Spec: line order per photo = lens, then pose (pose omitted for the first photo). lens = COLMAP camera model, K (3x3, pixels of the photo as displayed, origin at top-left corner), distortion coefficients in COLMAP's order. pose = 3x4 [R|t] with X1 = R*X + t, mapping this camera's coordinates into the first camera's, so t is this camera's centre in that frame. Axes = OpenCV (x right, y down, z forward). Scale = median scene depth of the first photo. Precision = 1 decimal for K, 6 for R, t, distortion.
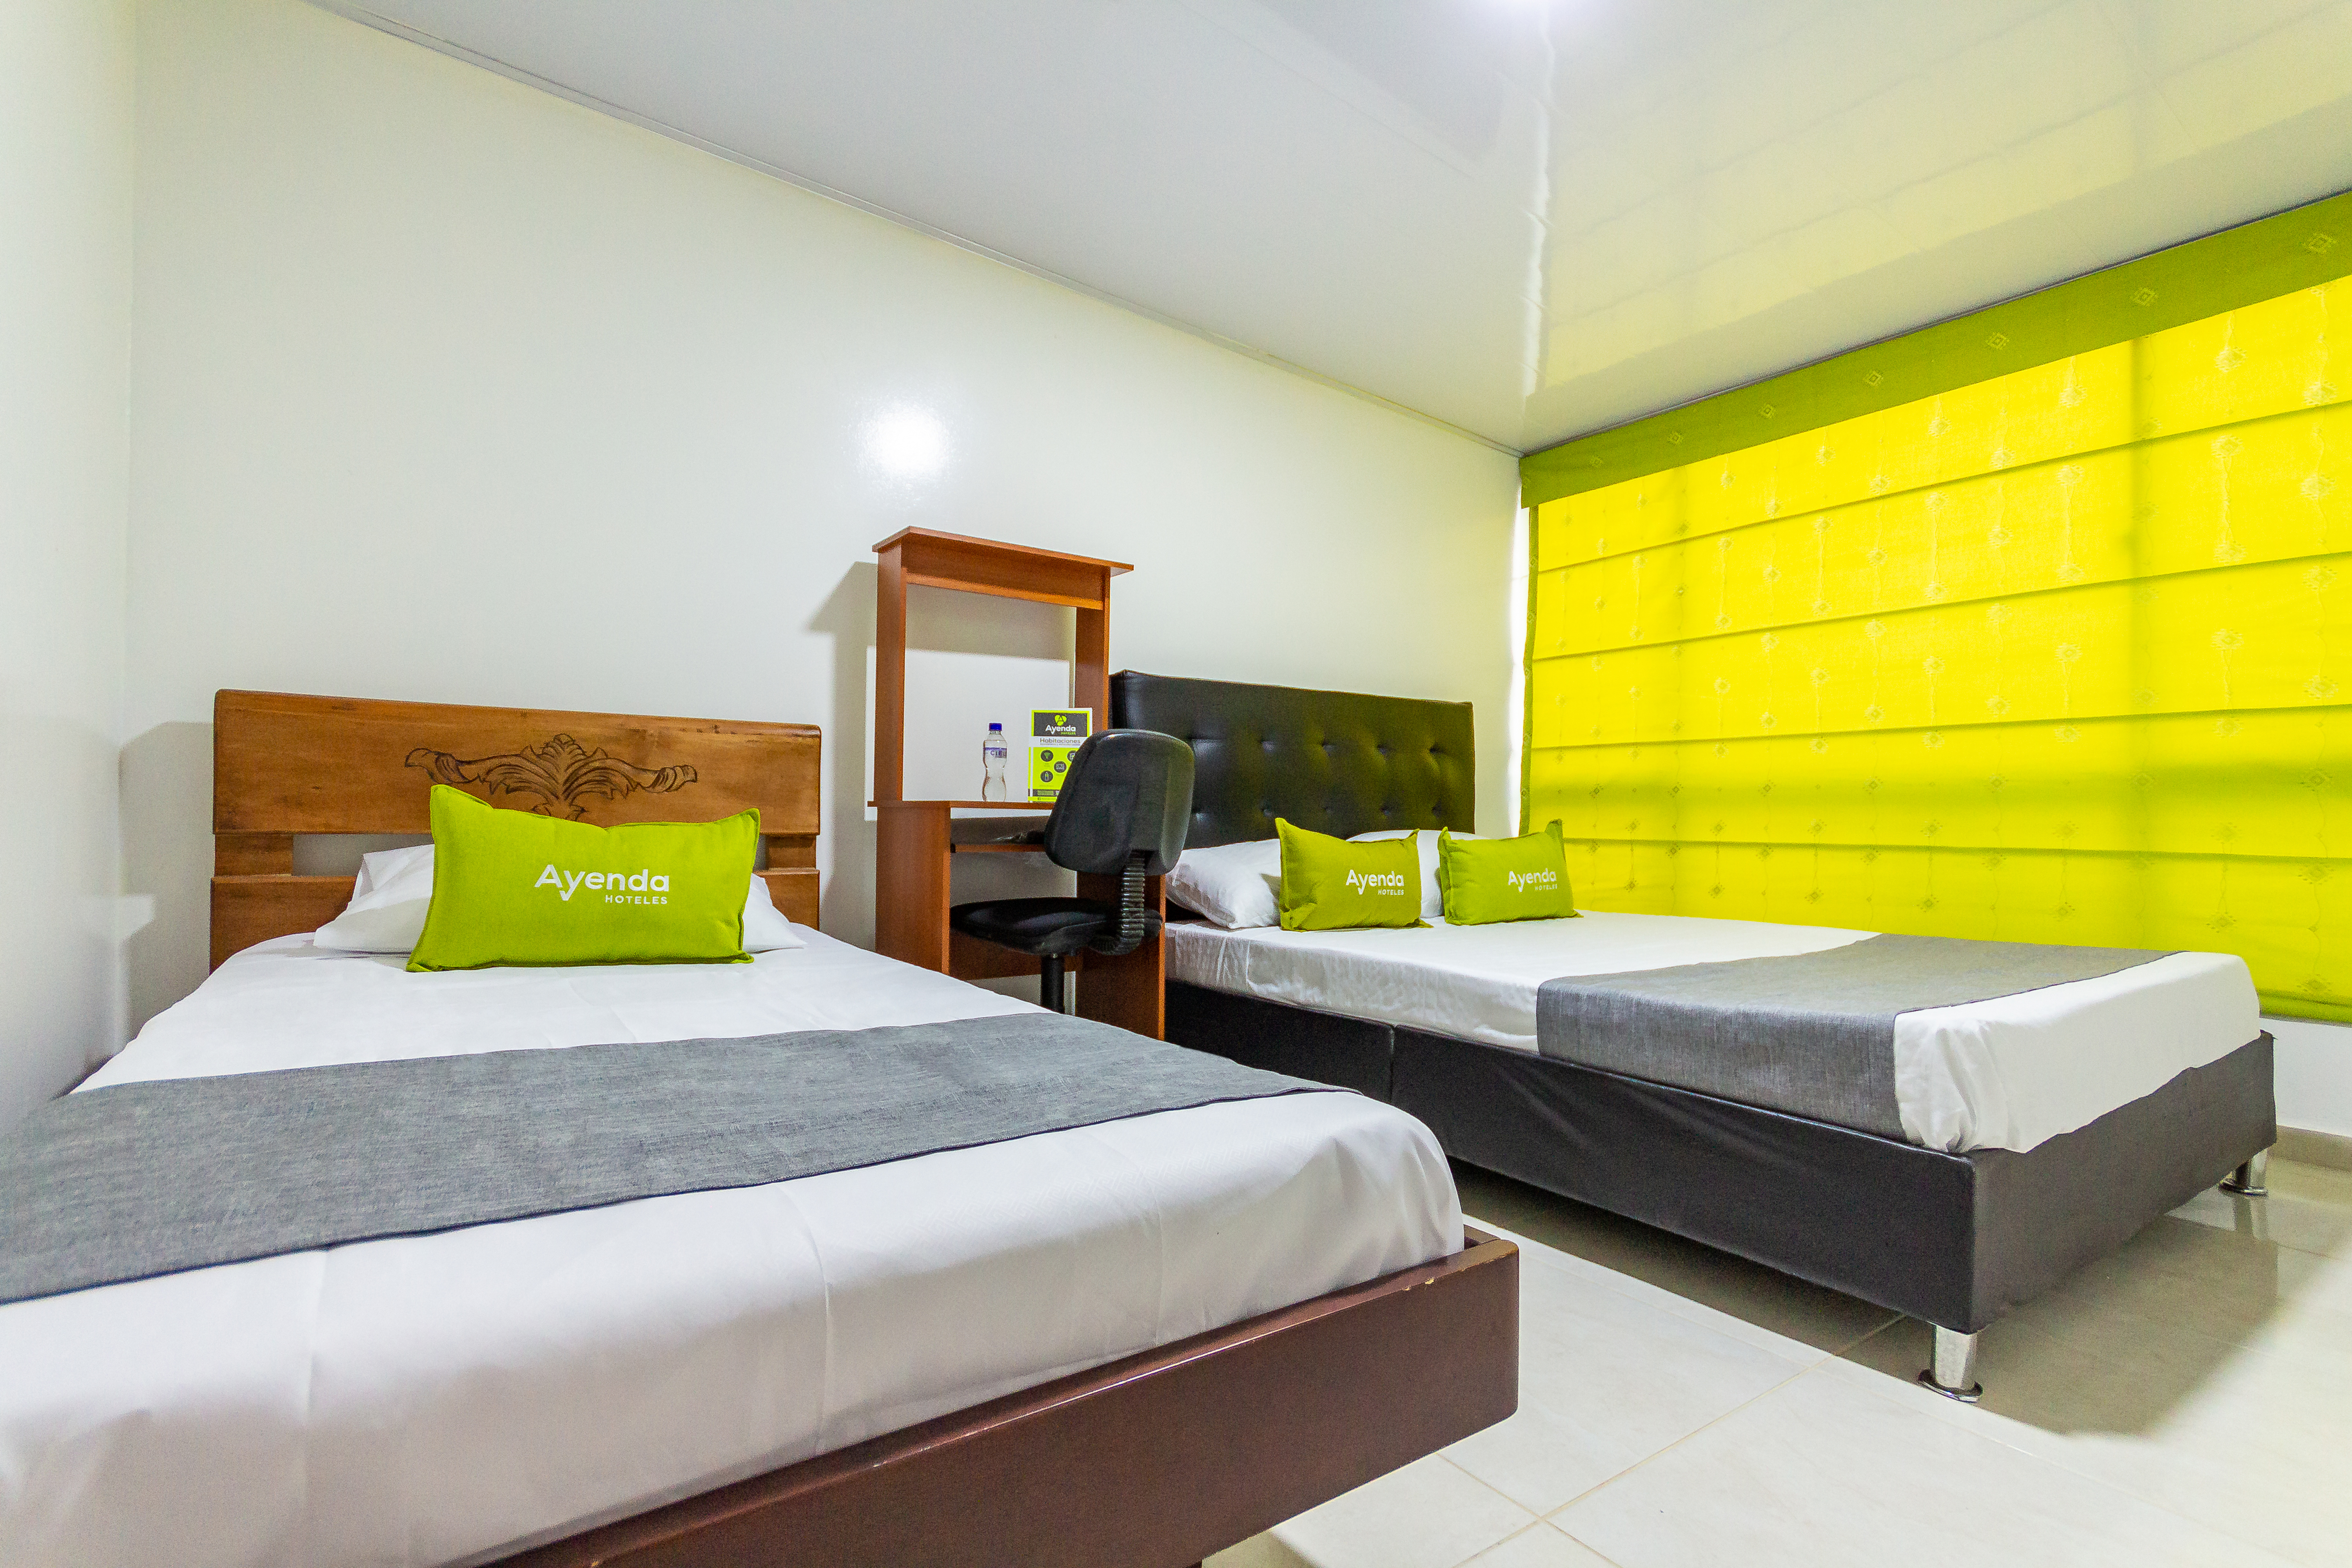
lens RADIAL K [[1124.6, 0, 1161.8], [0, 1124.6, 793.1], [0, 0, 1]] dist [0.004359, 0.002377]
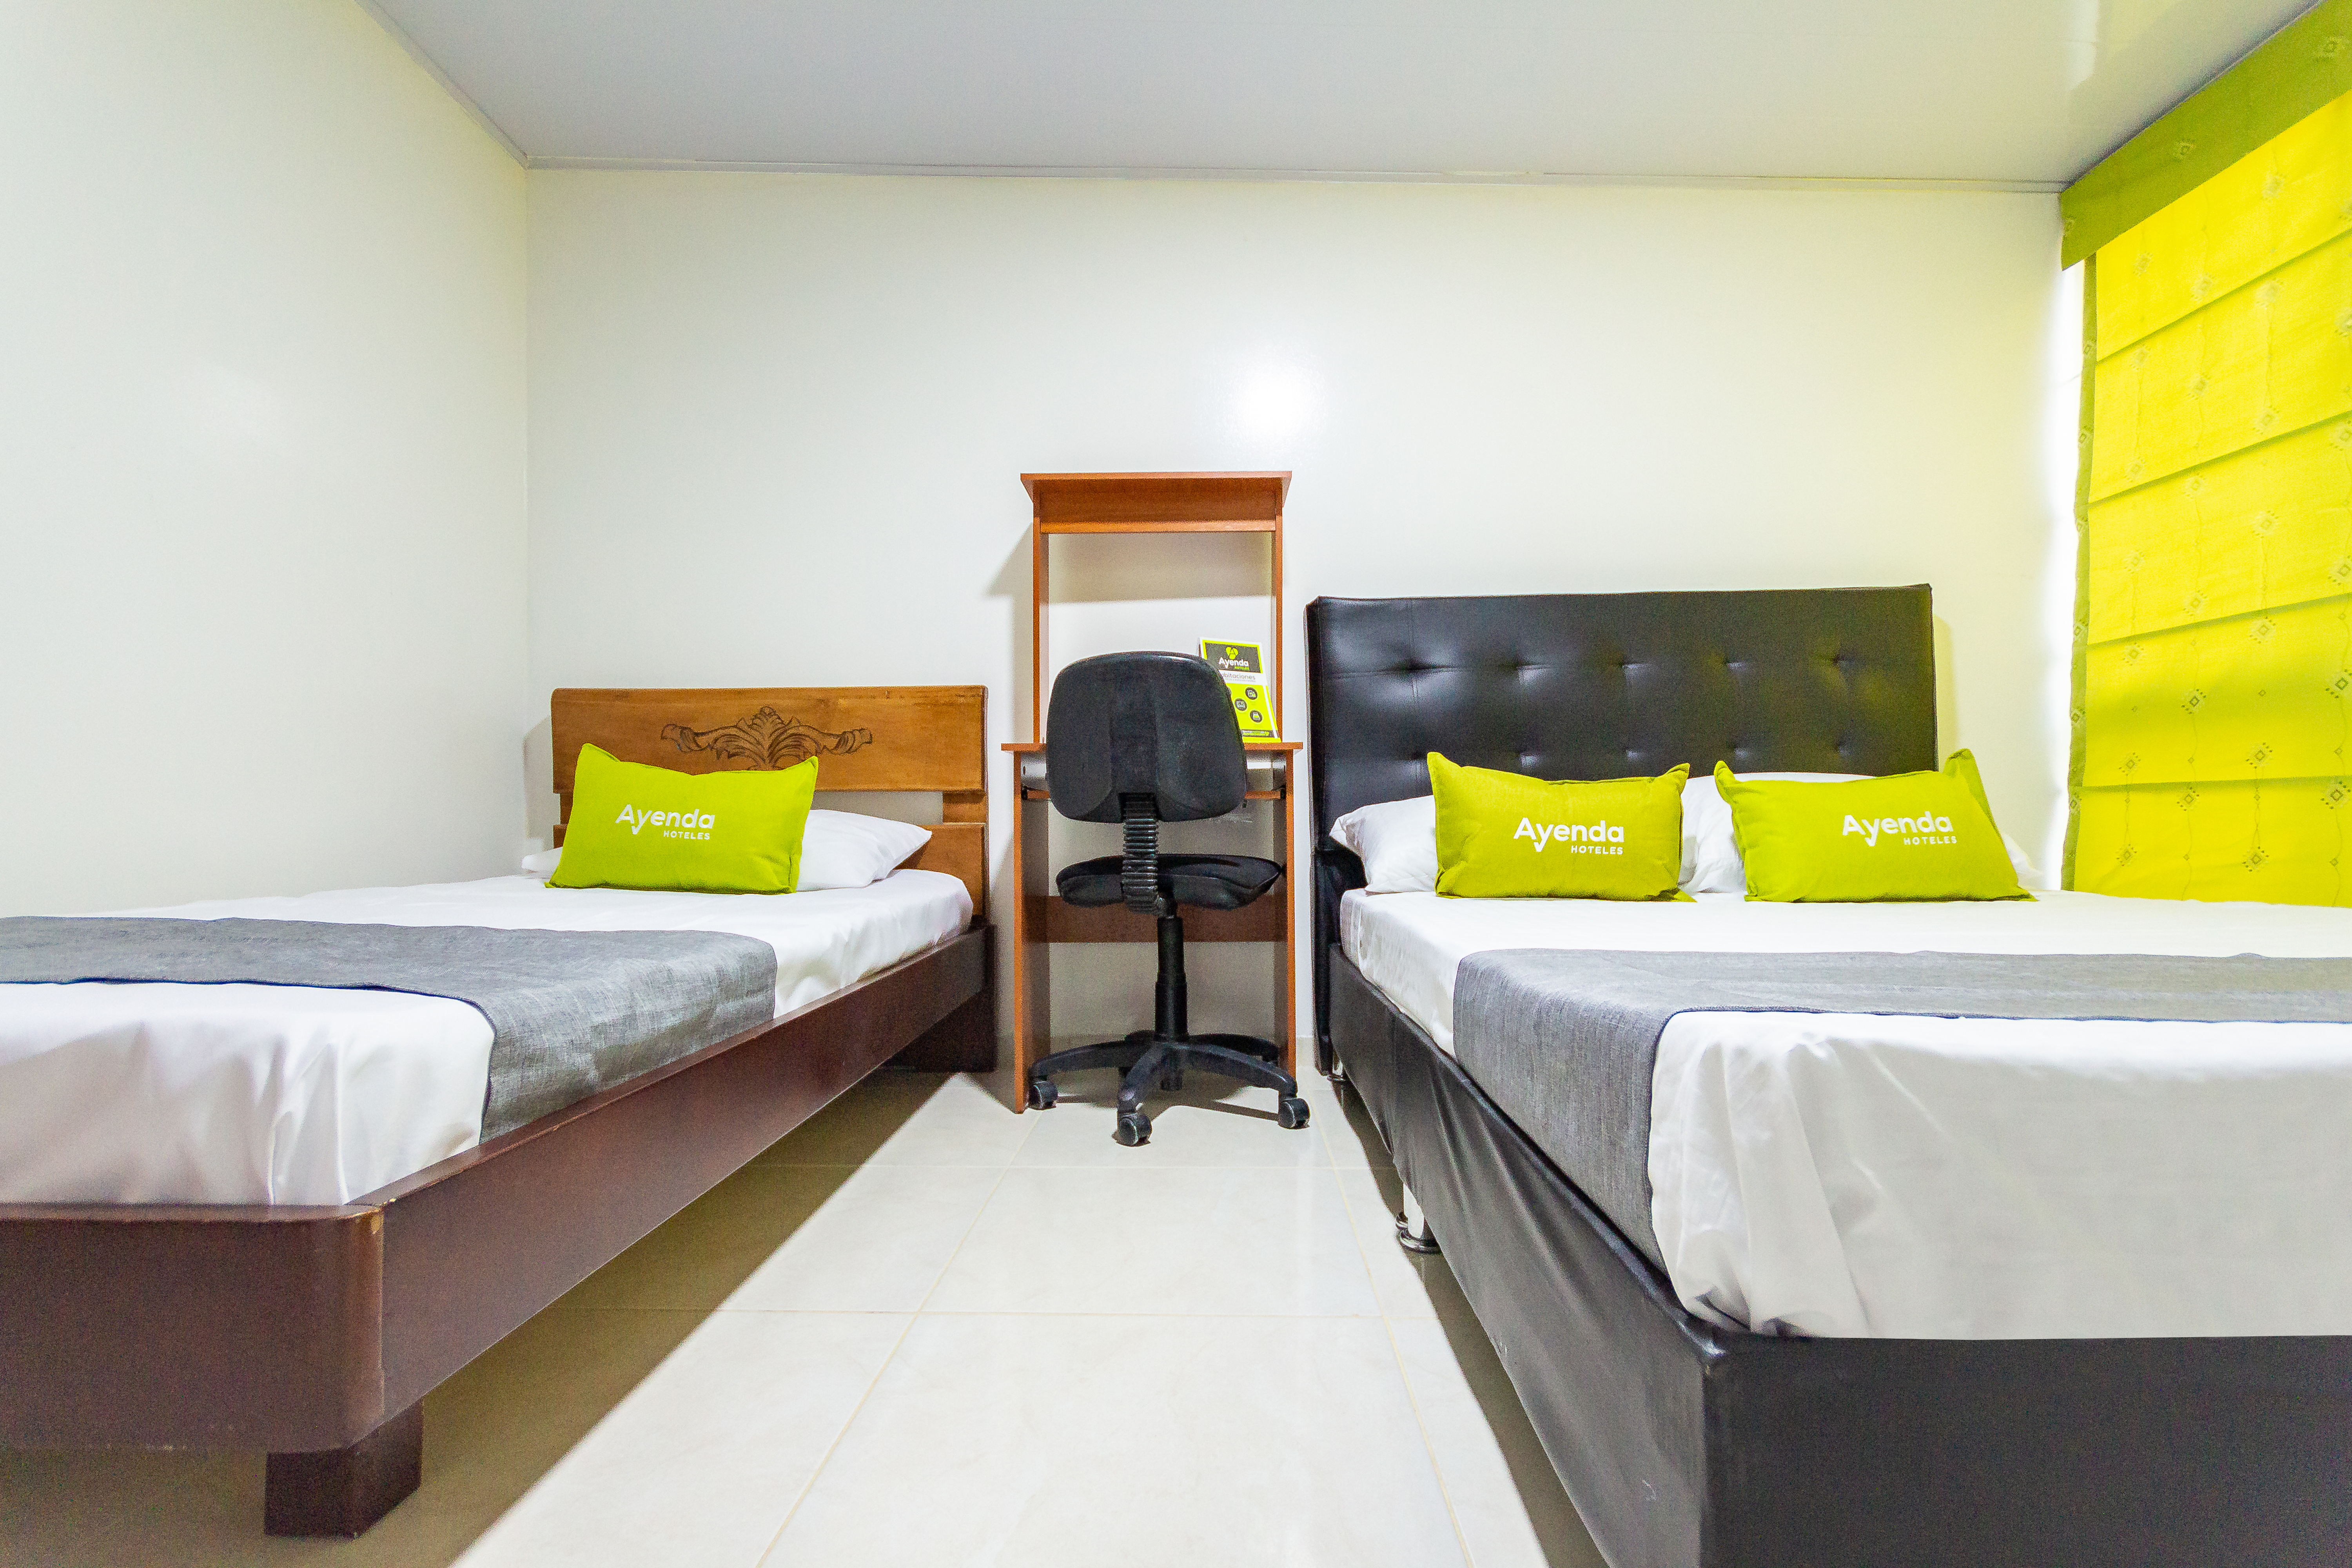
lens RADIAL K [[1124.6, 0, 1185.7], [0, 1124.6, 801.2], [0, 0, 1]] dist [0.004359, 0.002377]
pose [[0.791825, -0.029541, -0.610034, 0.438939], [0.025071, 0.999560, -0.015861, 0.062824], [0.610234, -0.002735, 0.792217, 0.275911]]
